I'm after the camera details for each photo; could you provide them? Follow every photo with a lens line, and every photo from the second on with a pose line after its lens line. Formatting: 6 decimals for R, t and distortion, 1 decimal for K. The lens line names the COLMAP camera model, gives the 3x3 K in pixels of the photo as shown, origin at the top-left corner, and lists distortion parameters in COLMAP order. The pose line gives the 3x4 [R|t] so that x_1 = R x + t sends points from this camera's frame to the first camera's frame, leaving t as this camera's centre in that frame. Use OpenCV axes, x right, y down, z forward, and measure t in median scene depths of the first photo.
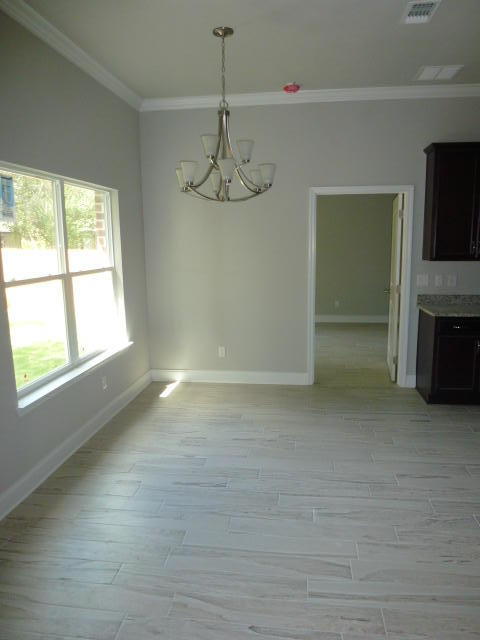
lens RADIAL K [[452.7, 0, 250.3], [0, 452.7, 321.4], [0, 0, 1]] dist [-0.050406, 0.002078]
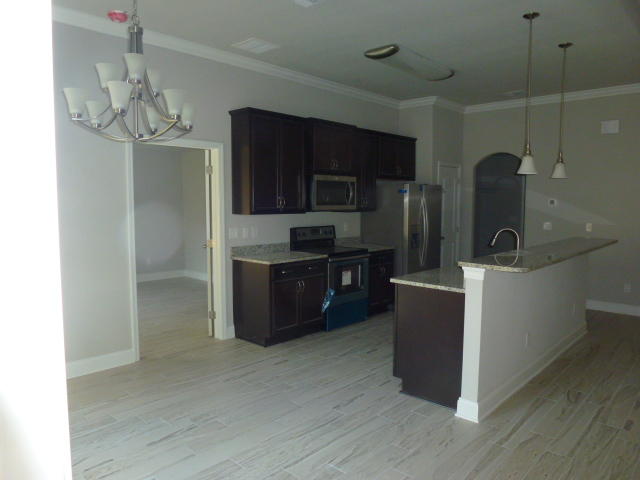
lens RADIAL K [[452.7, 0, 320.0], [0, 452.7, 240.0], [0, 0, 1]] dist [-0.050406, 0.002078]
pose [[0.593726, -0.053007, 0.802920, -0.384135], [0.121960, 0.992228, -0.024679, -0.027481], [-0.795371, 0.112576, 0.595576, 0.231312]]
